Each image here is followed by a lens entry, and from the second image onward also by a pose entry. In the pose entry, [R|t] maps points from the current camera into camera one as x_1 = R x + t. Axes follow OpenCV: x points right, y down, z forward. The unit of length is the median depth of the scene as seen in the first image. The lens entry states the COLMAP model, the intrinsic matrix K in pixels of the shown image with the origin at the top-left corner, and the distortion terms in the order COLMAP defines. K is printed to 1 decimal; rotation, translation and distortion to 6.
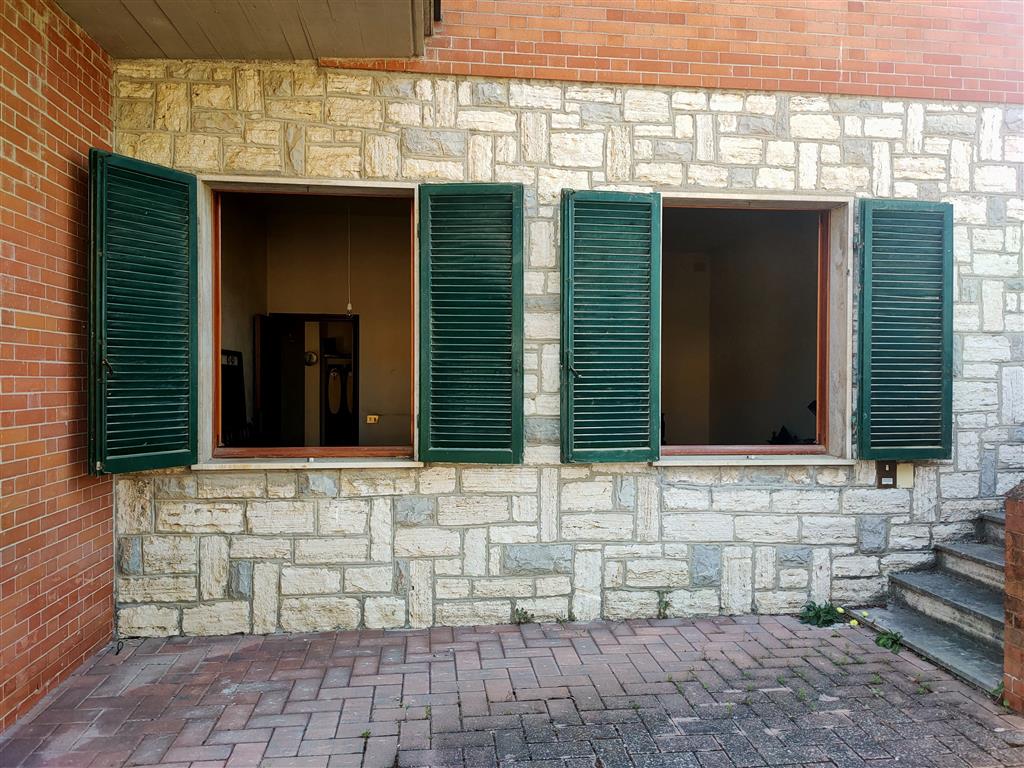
lens RADIAL K [[769.2, 0, 512.0], [0, 769.2, 384.0], [0, 0, 1]] dist [0.022720, -0.048056]
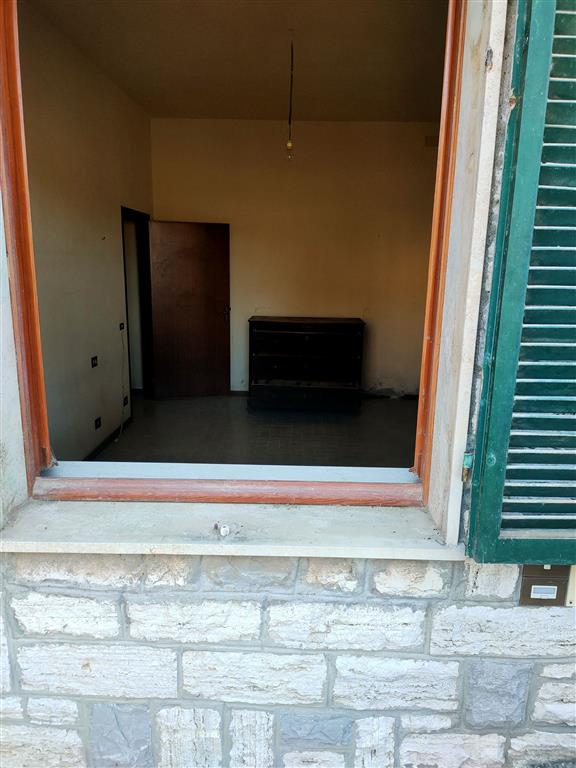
lens RADIAL K [[576.9, 0, 288.0], [0, 576.9, 384.0], [0, 0, 1]] dist [0.022720, -0.048056]
pose [[0.993817, 0.034733, -0.105460, 0.378919], [-0.010792, 0.975532, 0.219591, -0.056951], [0.110507, -0.217095, 0.969875, 0.704312]]
